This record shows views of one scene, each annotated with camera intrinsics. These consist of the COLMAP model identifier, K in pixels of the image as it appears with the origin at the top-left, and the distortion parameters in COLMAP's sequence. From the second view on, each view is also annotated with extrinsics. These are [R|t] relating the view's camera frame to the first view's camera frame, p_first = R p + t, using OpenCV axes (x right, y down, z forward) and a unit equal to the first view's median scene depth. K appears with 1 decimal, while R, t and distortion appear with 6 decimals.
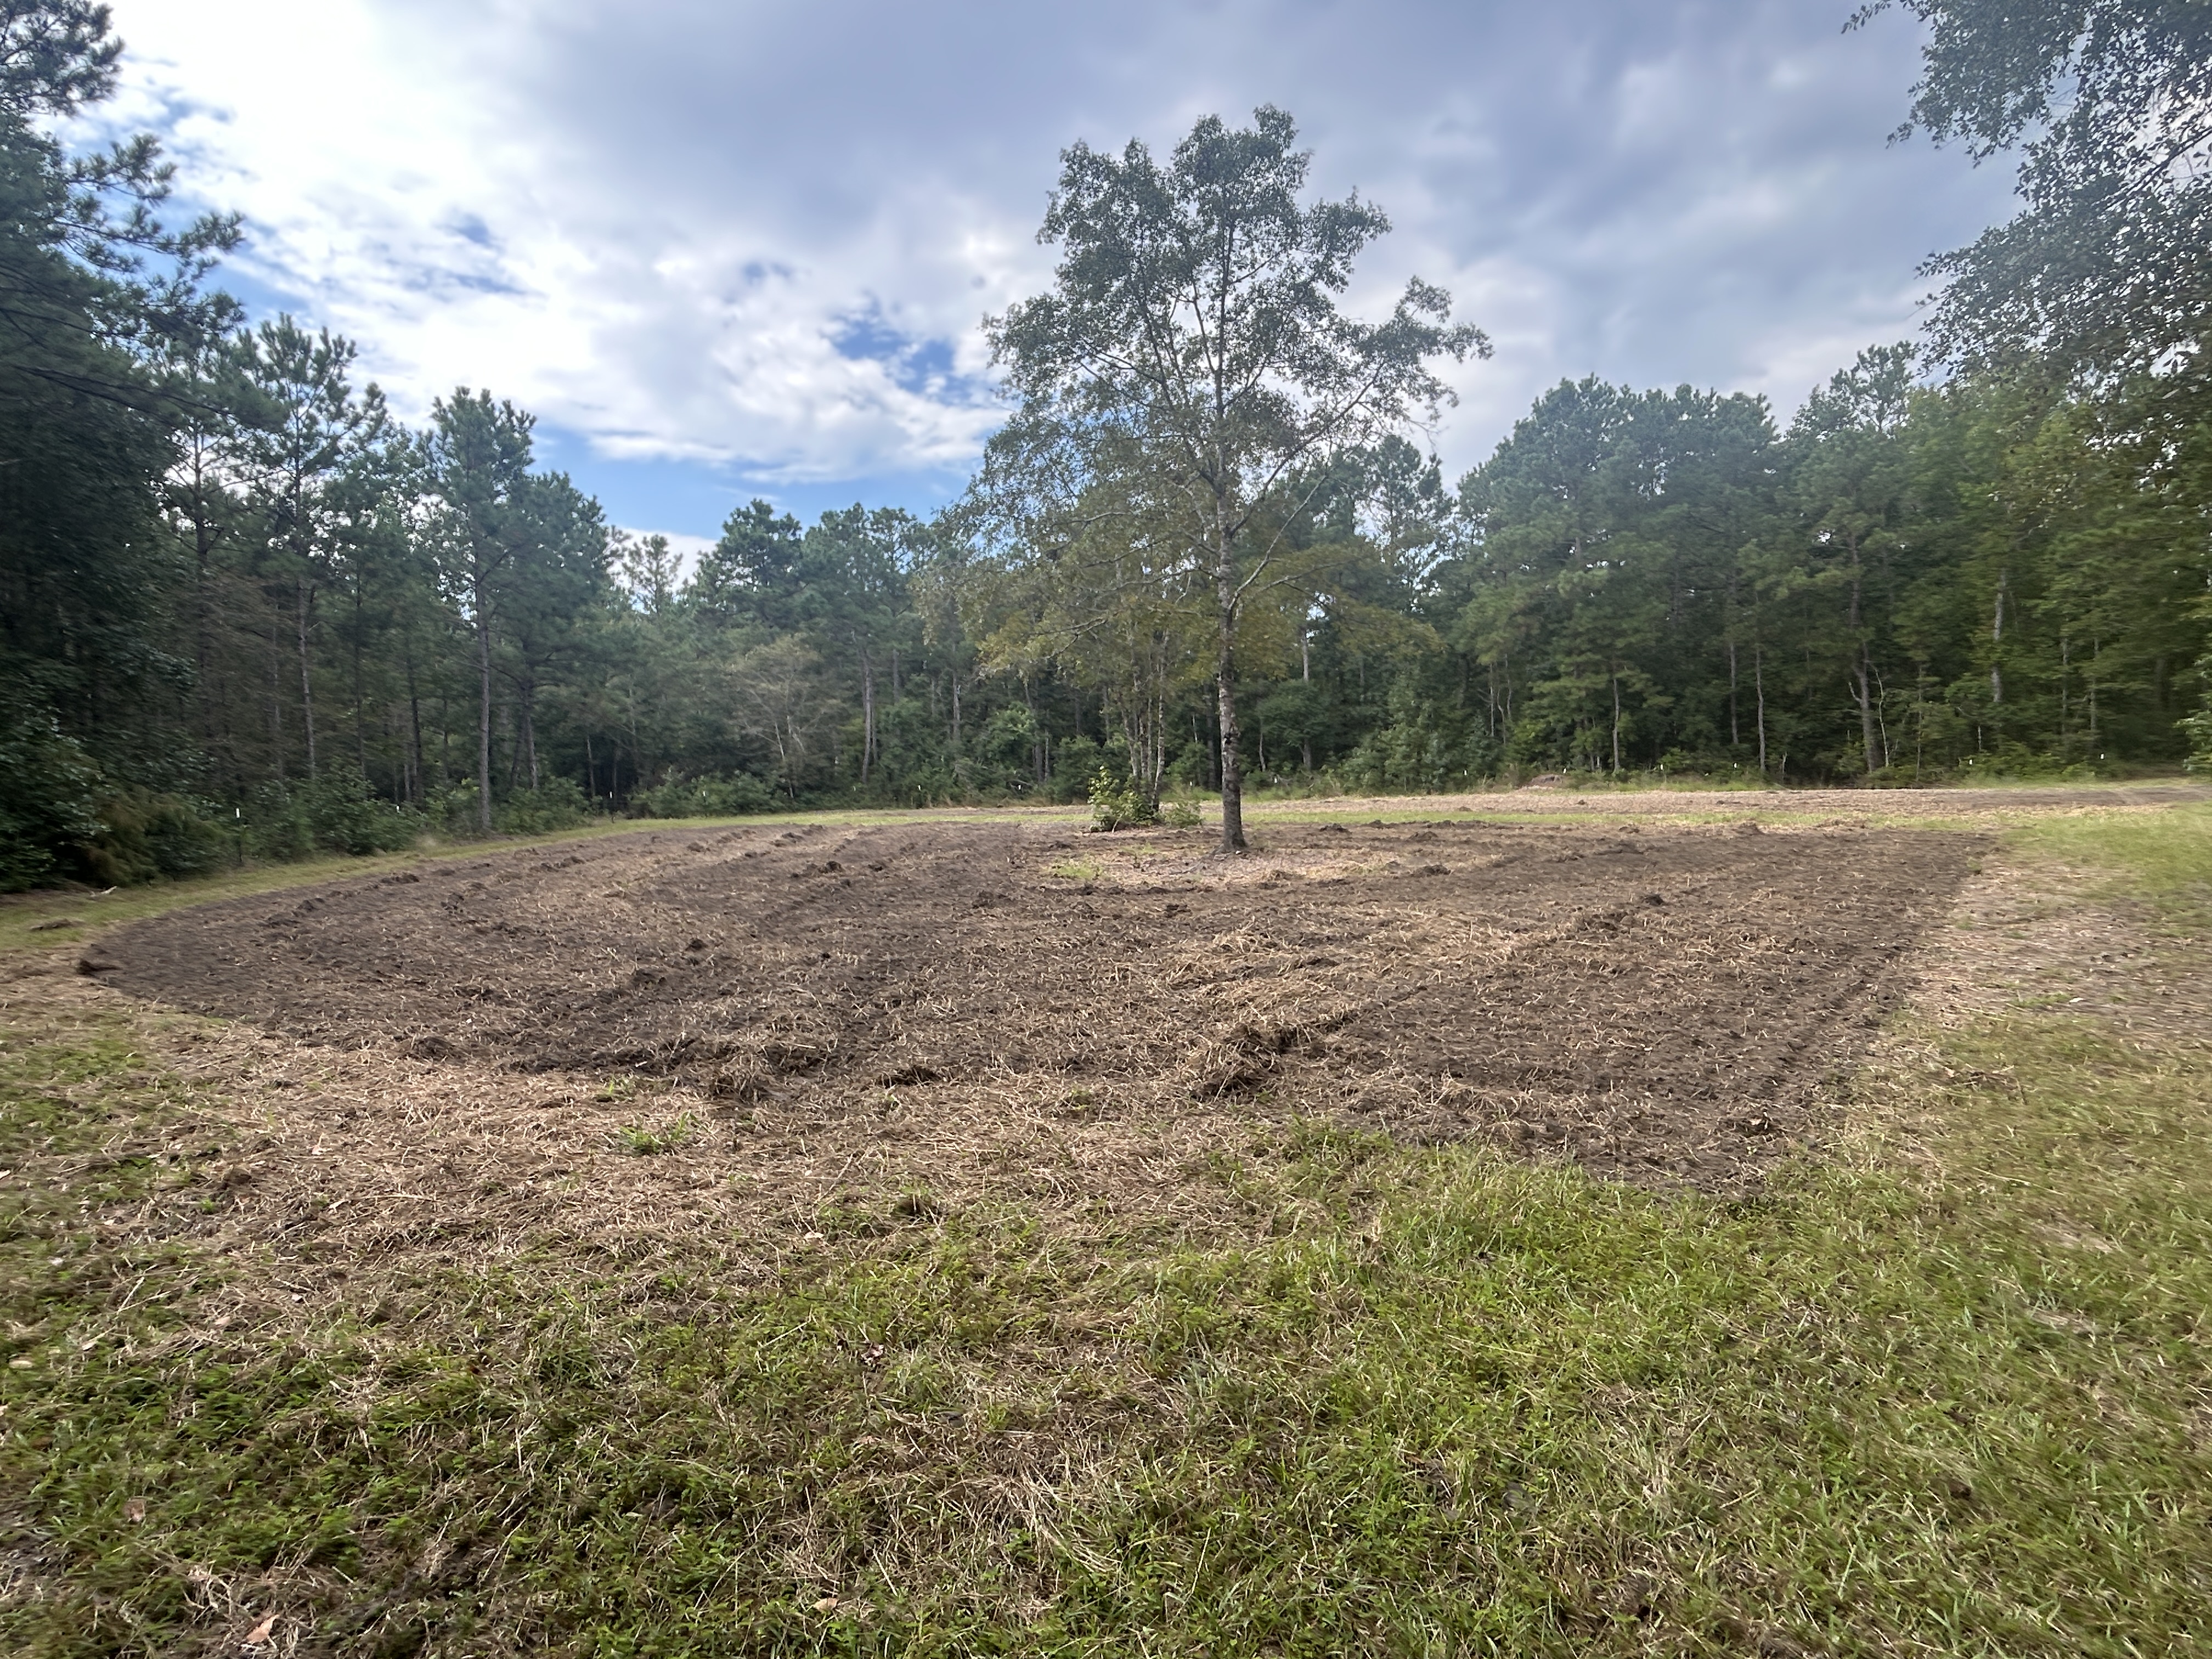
lens RADIAL K [[1186.9, 0, 1096.6], [0, 1186.9, 823.4], [0, 0, 1]] dist [-0.004780, 0.004134]
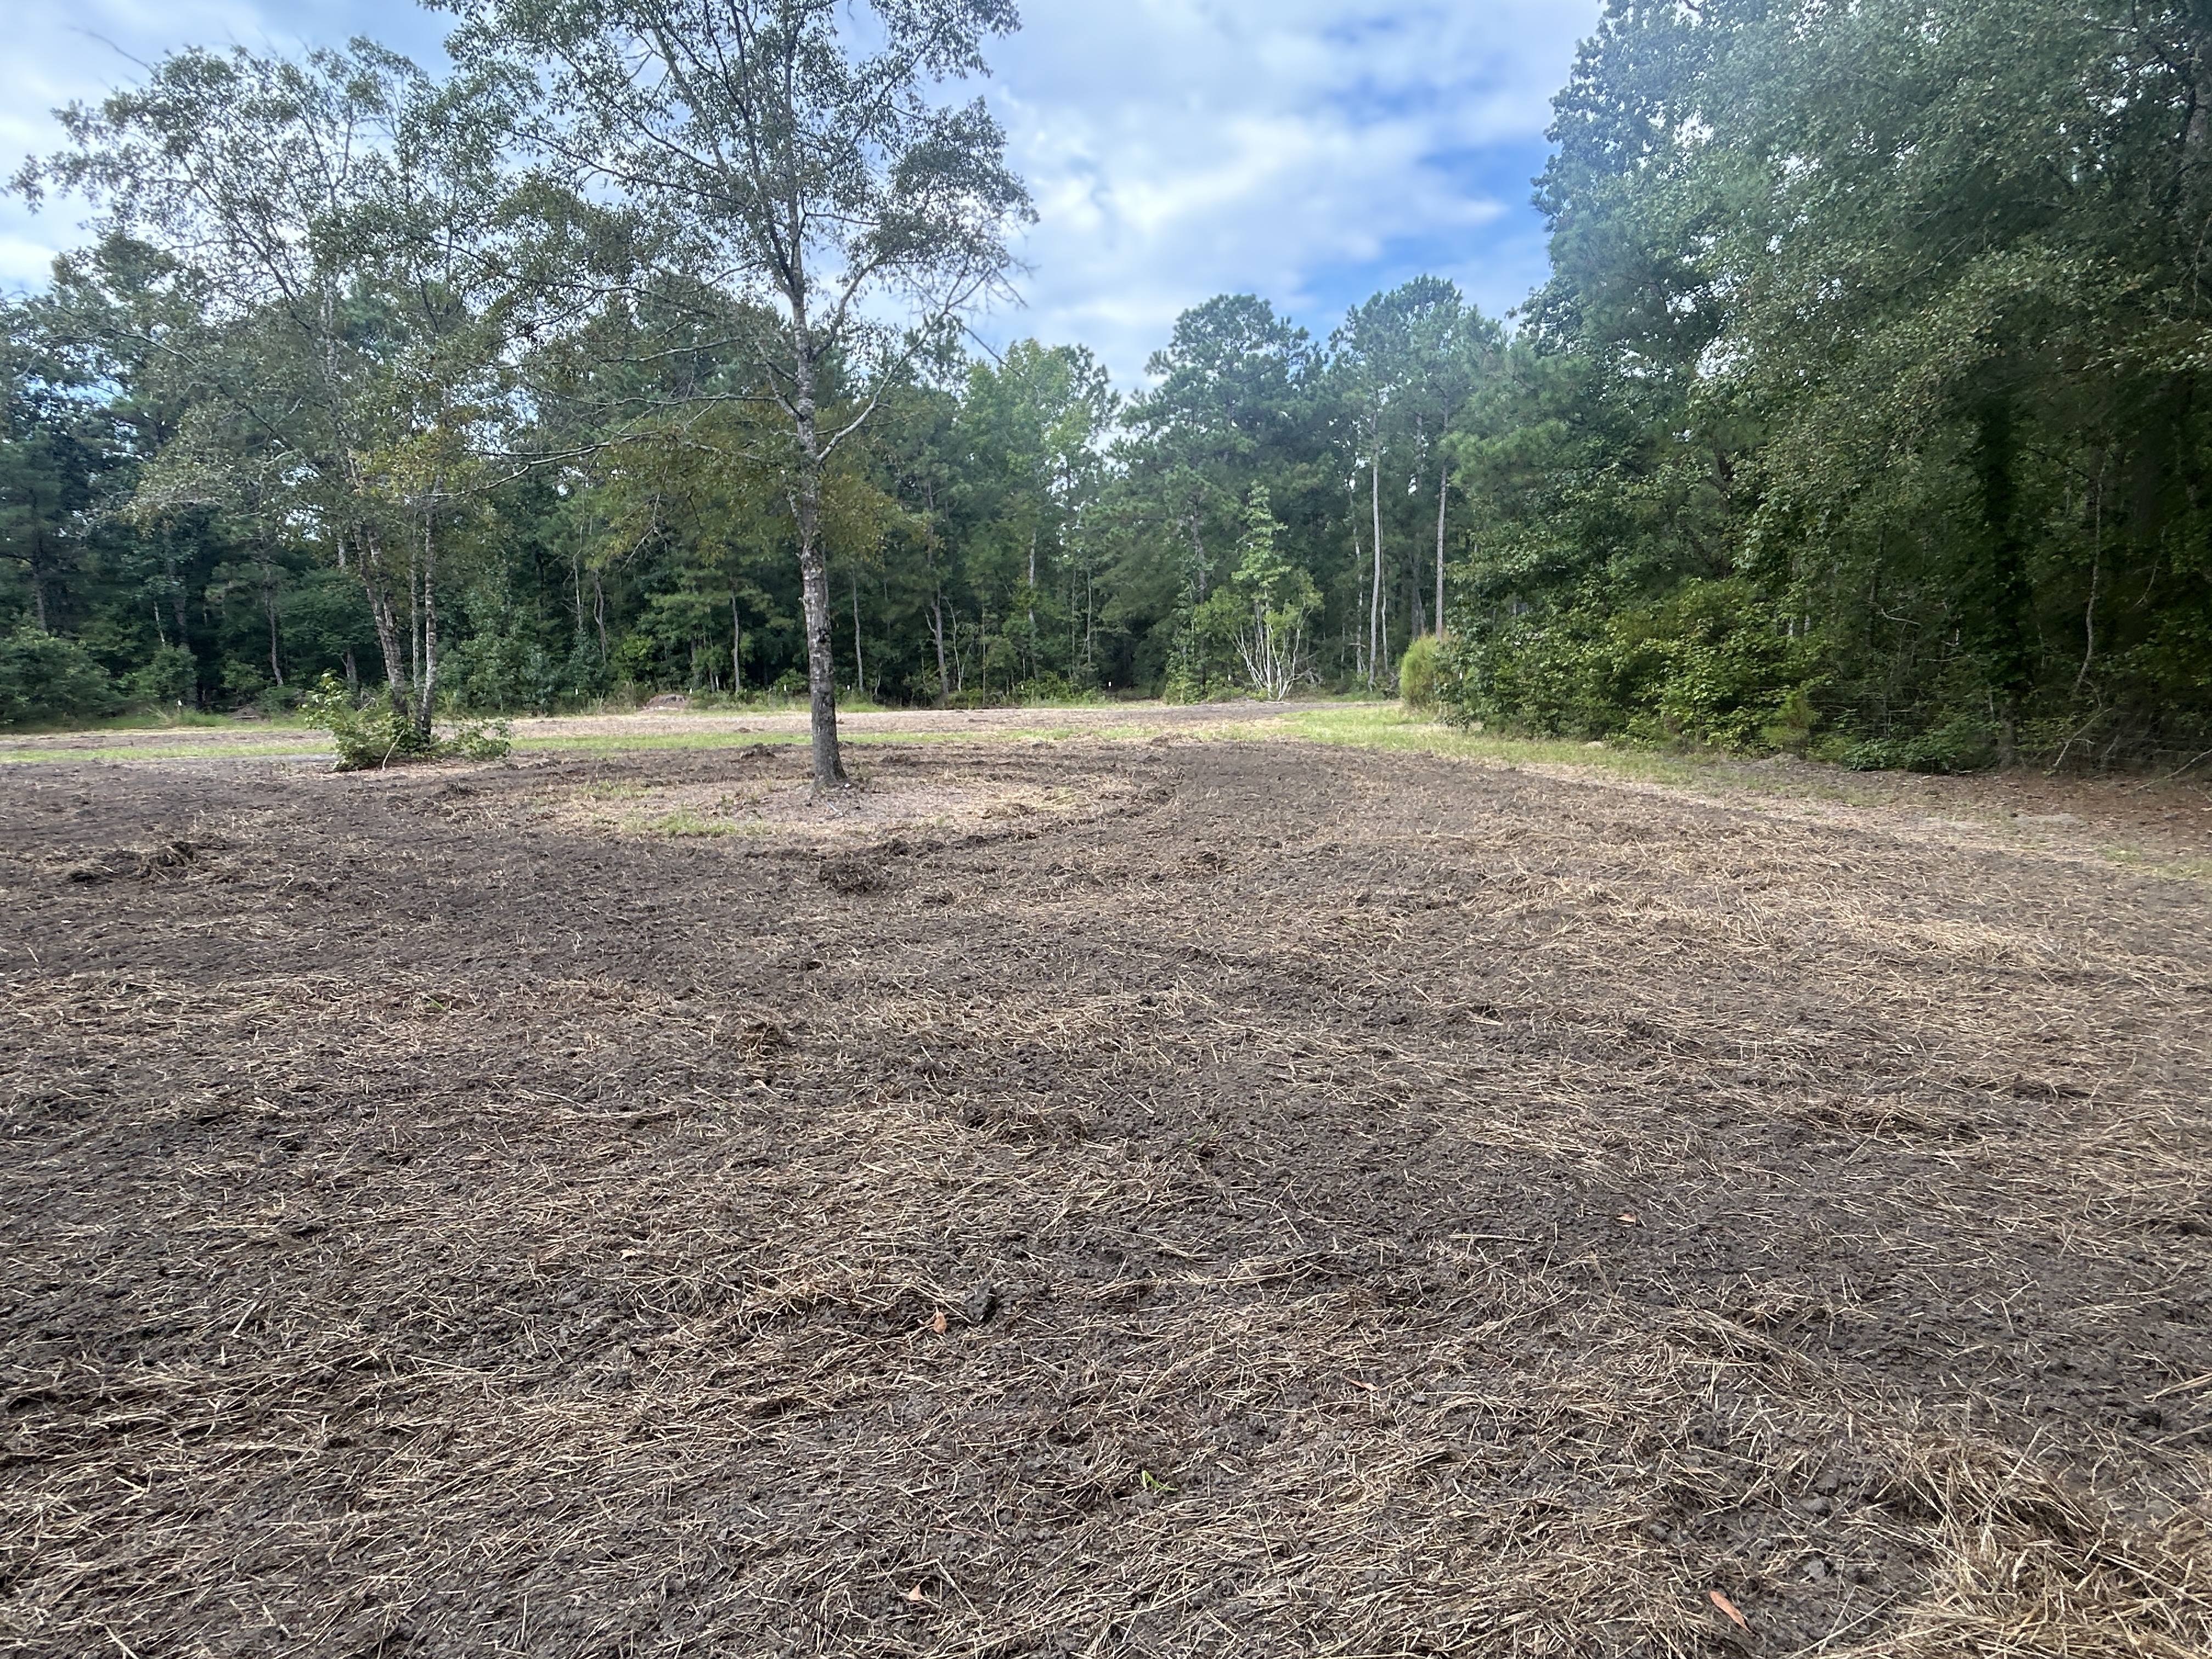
lens RADIAL K [[1186.9, 0, 1102.6], [0, 1186.9, 825.4], [0, 0, 1]] dist [-0.004780, 0.004134]
pose [[0.657365, -0.073669, 0.749963, -0.117257], [0.023868, 0.996746, 0.076989, -0.001745], [-0.753194, -0.032710, 0.656984, 0.123541]]
